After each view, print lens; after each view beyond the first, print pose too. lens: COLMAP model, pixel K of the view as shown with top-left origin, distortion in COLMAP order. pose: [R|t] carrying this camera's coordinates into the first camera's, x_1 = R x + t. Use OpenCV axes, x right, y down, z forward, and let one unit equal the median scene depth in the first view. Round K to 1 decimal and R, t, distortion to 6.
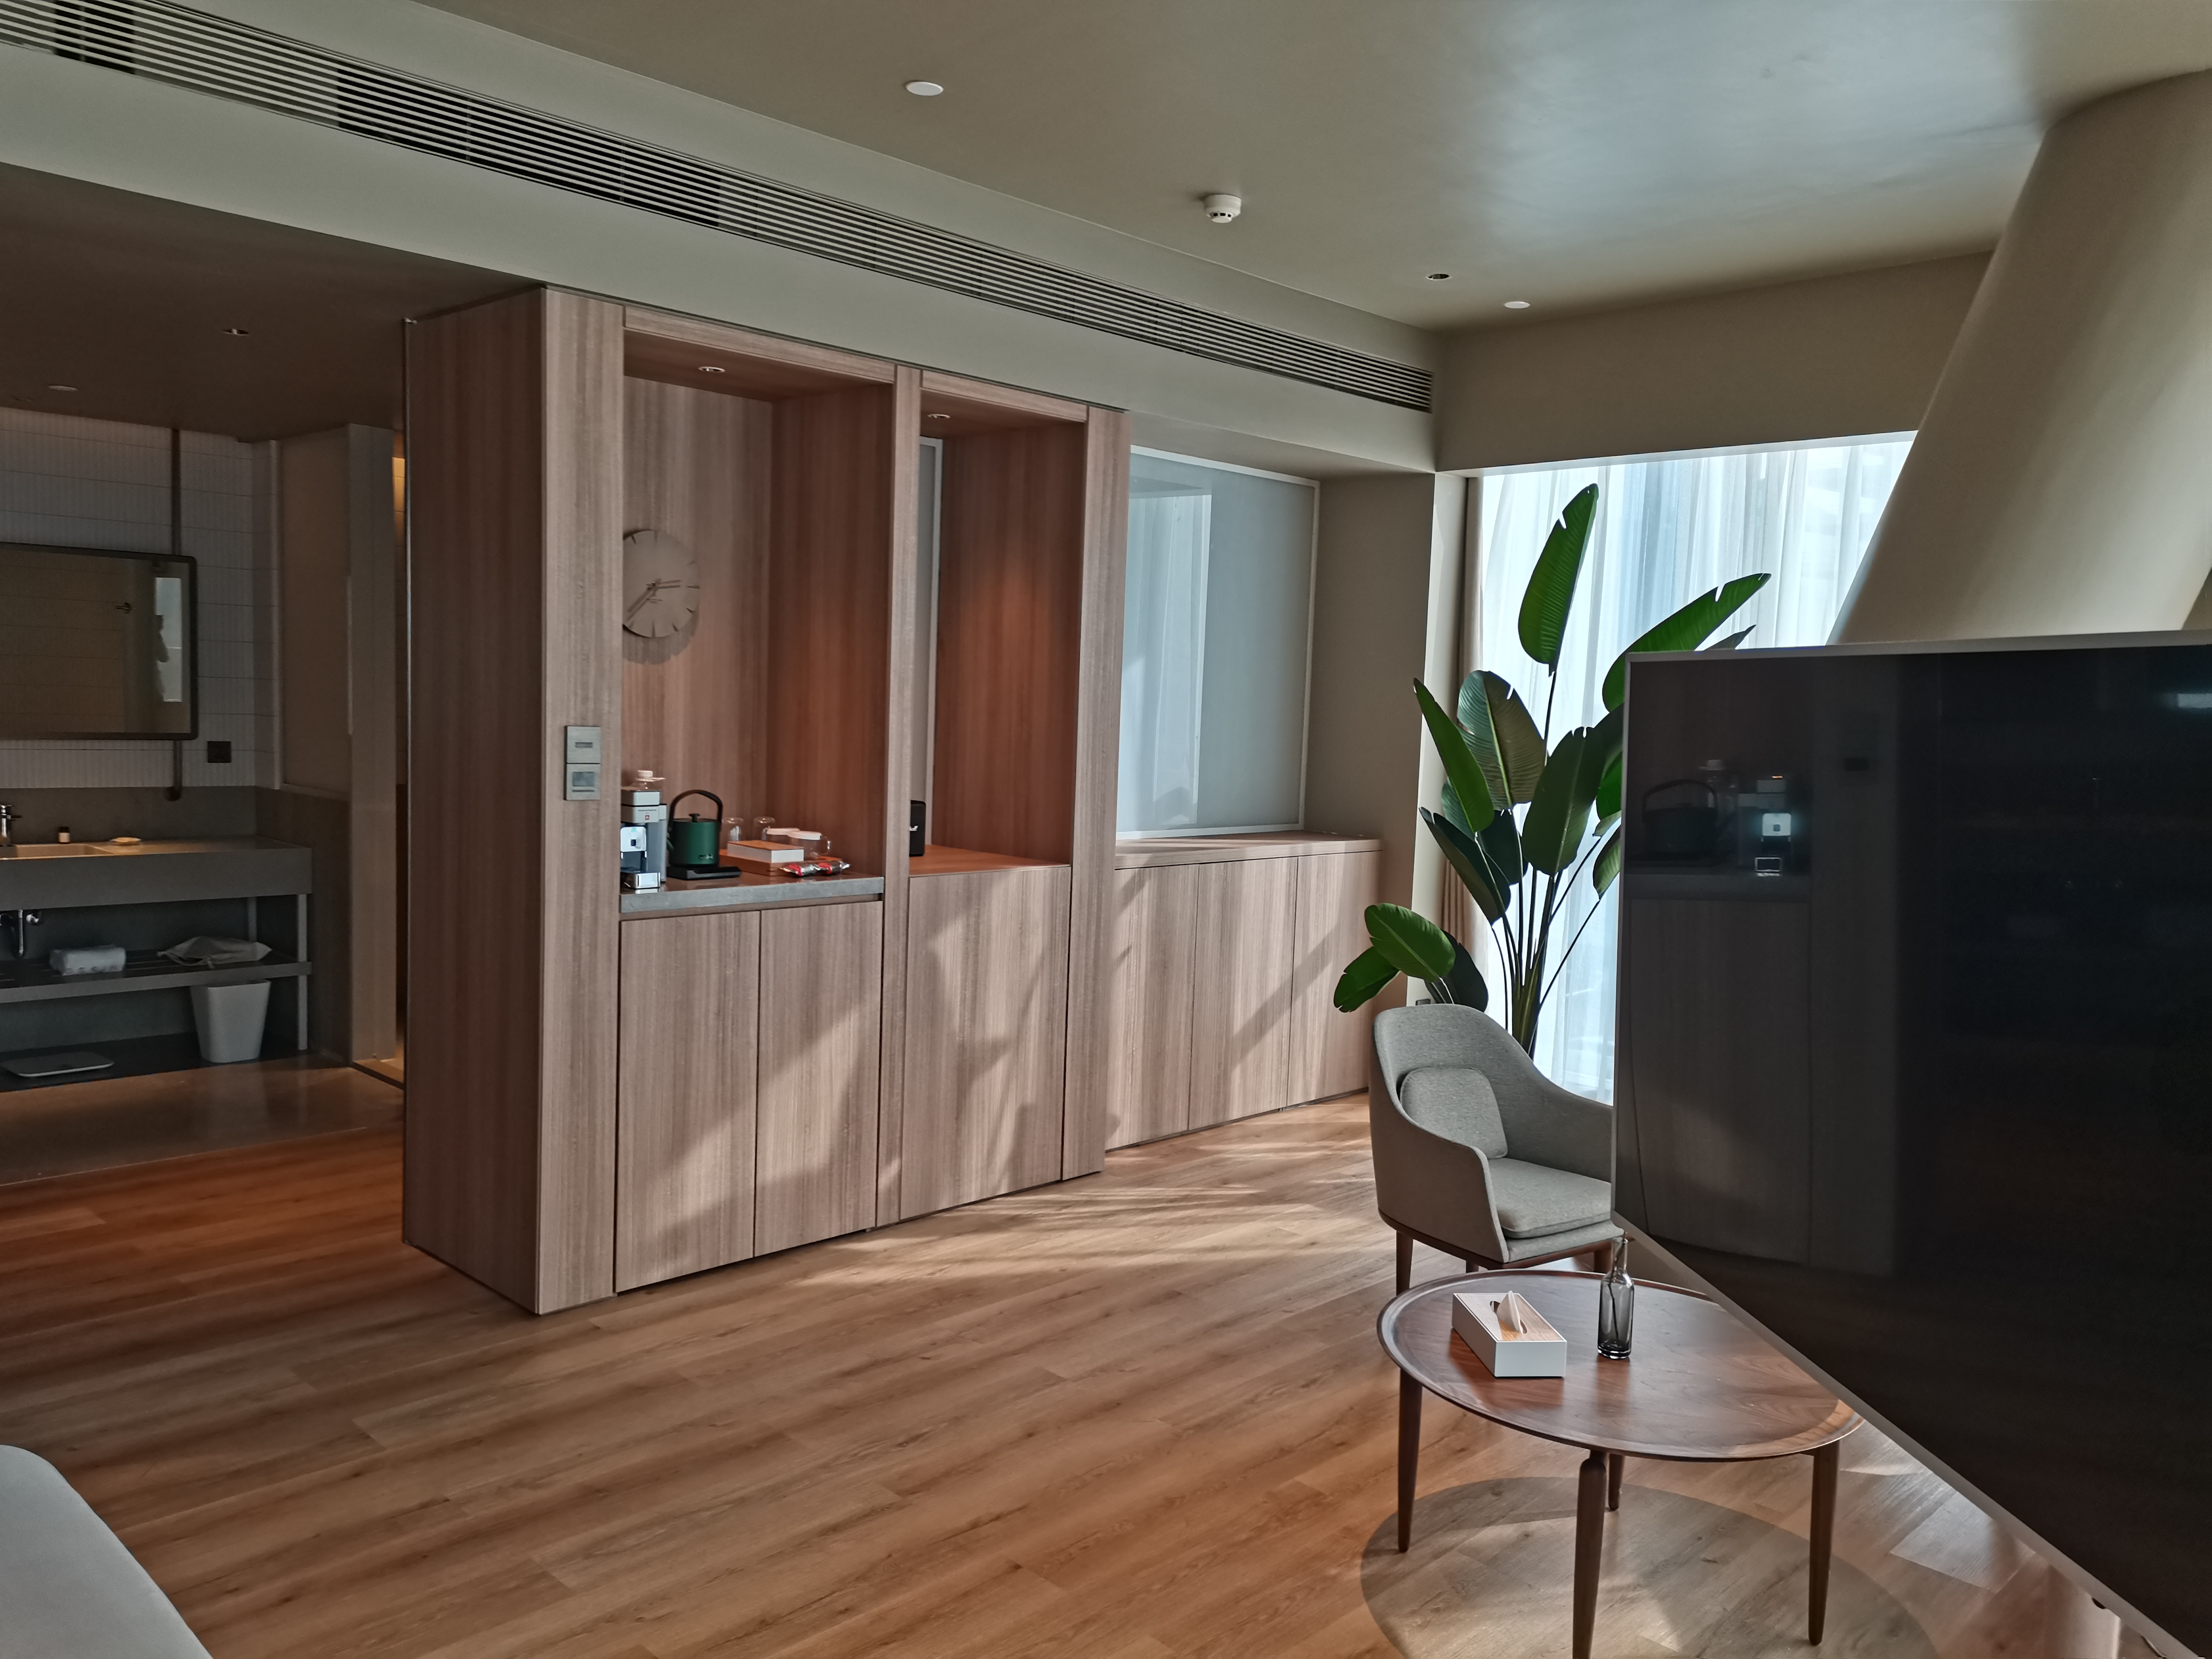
lens RADIAL K [[1681.7, 0, 1106.3], [0, 1681.7, 827.6], [0, 0, 1]] dist [0.008661, 0.001411]
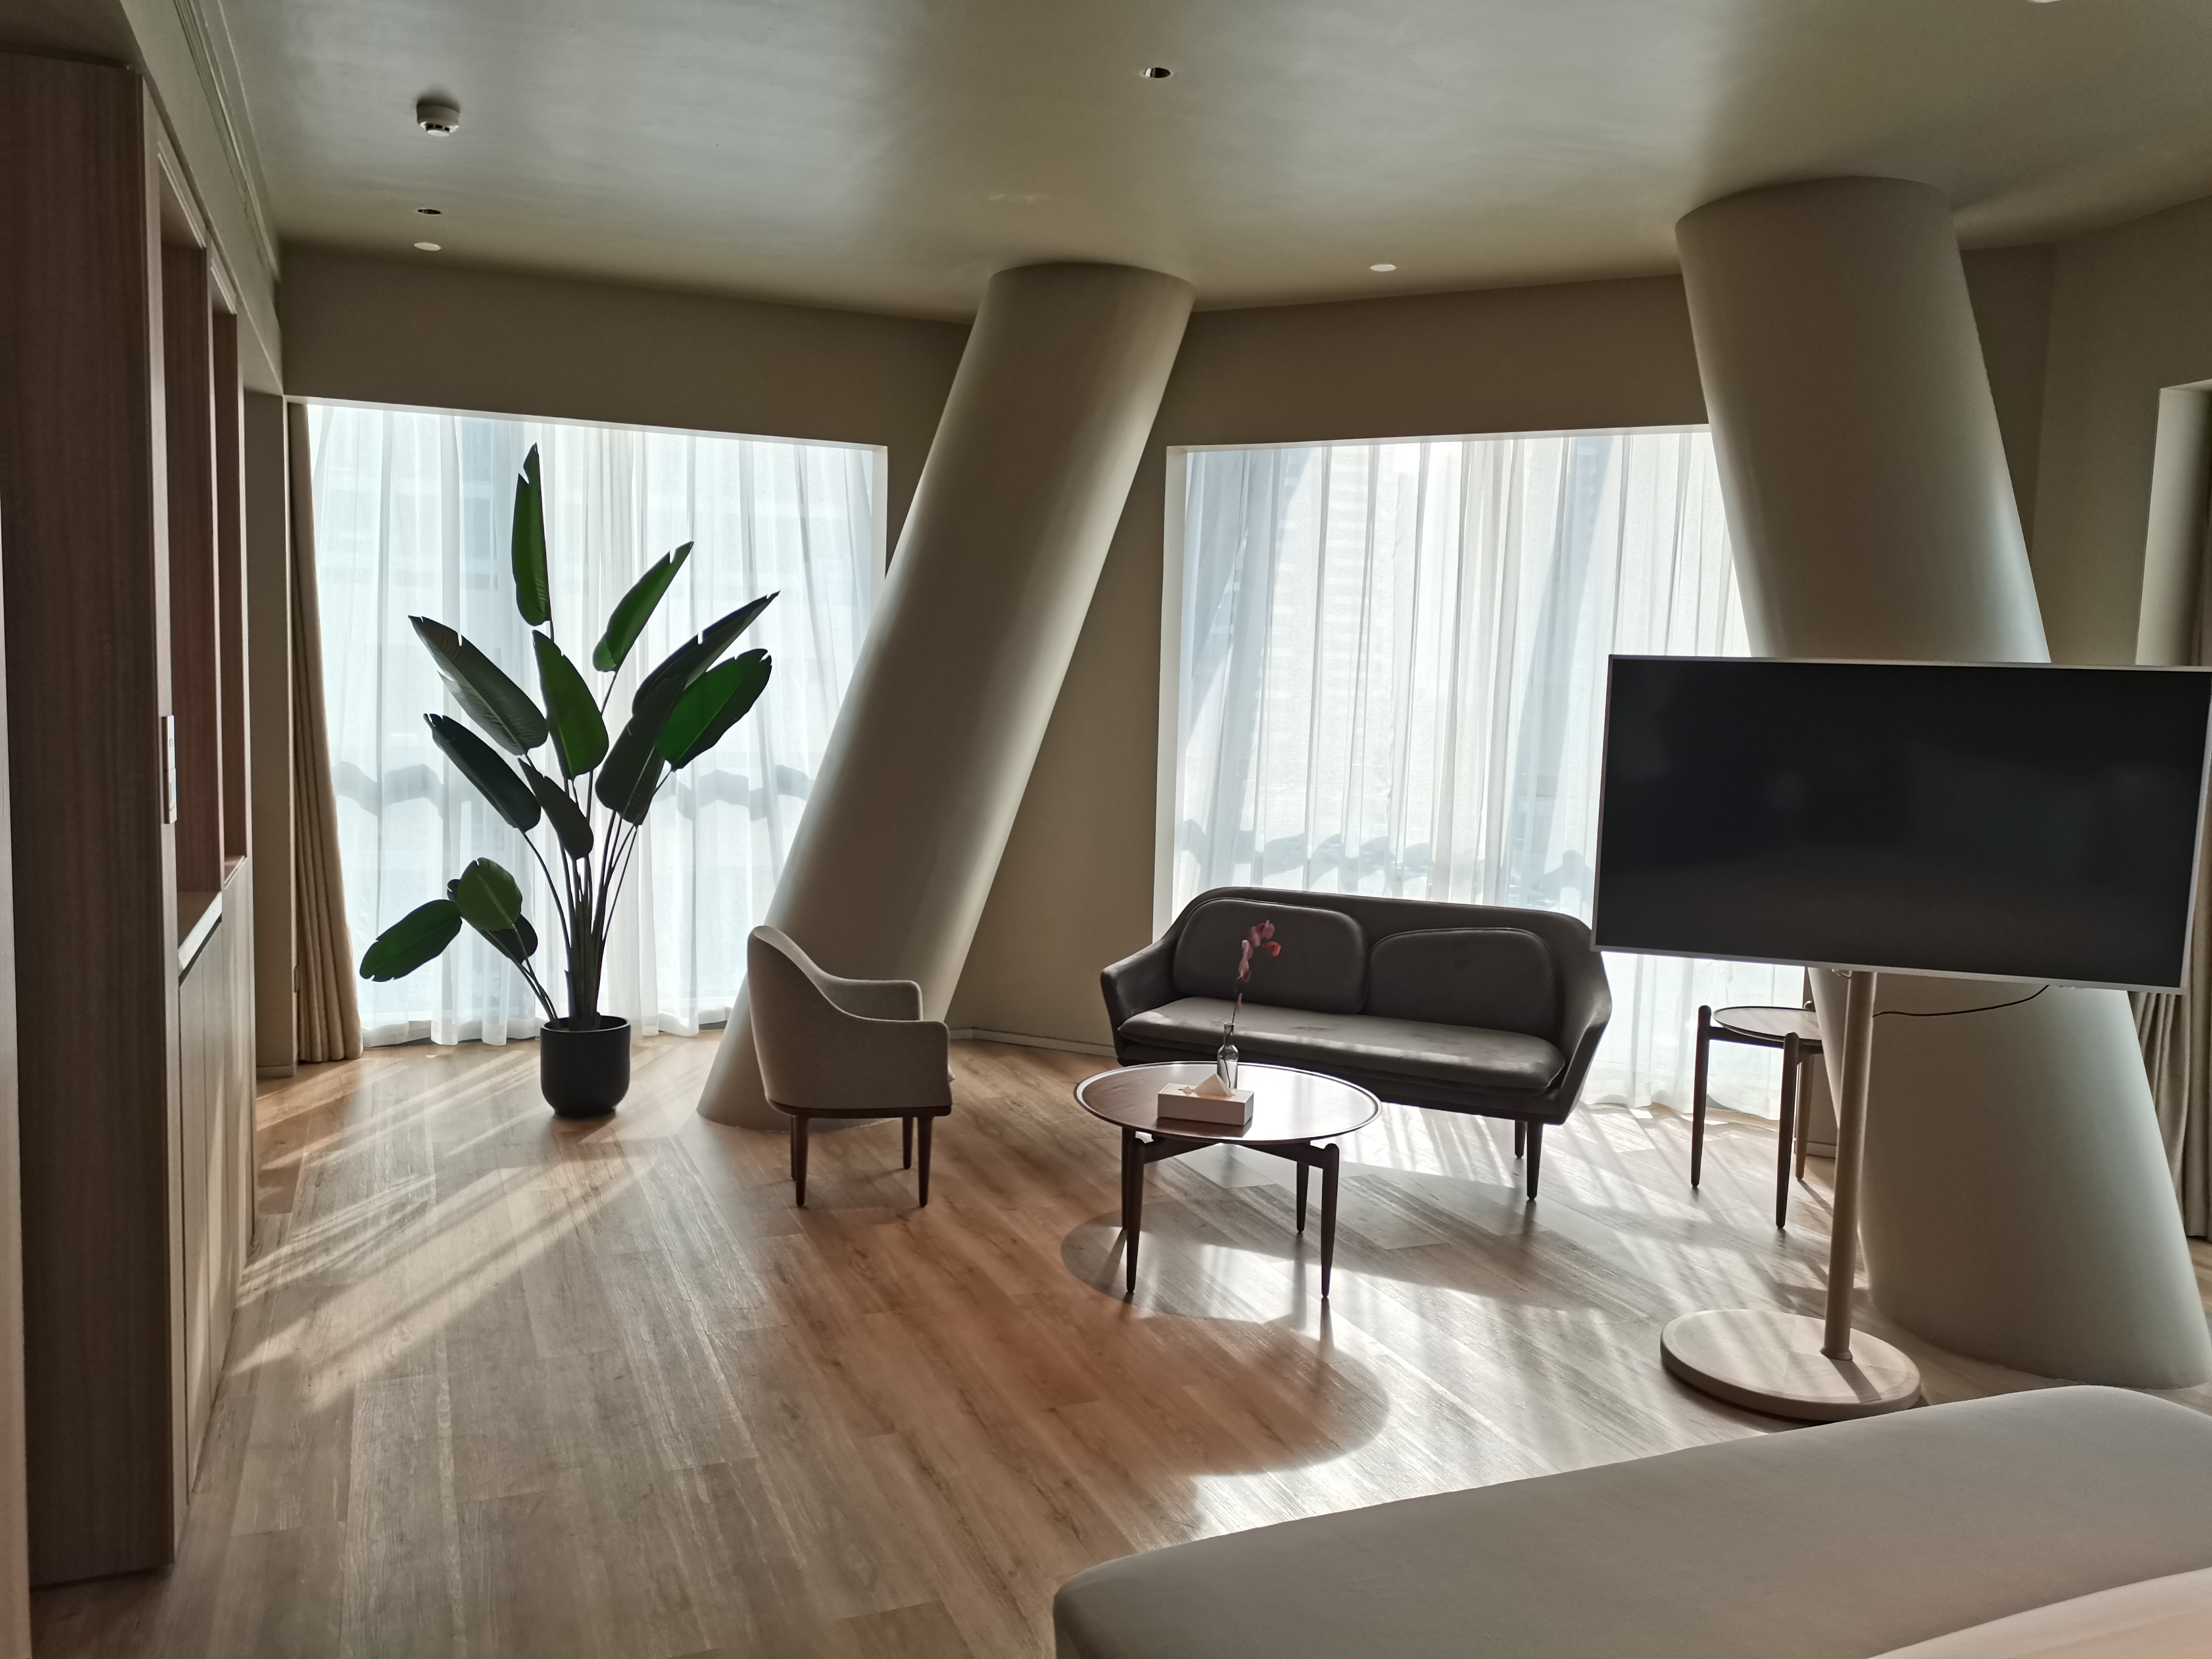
lens RADIAL K [[1681.7, 0, 1104.3], [0, 1681.7, 834.1], [0, 0, 1]] dist [0.008661, 0.001411]
pose [[0.386917, -0.114018, 0.915038, -0.823242], [0.062685, 0.993283, 0.097262, -0.057933], [-0.919981, 0.019727, 0.391466, 0.380314]]
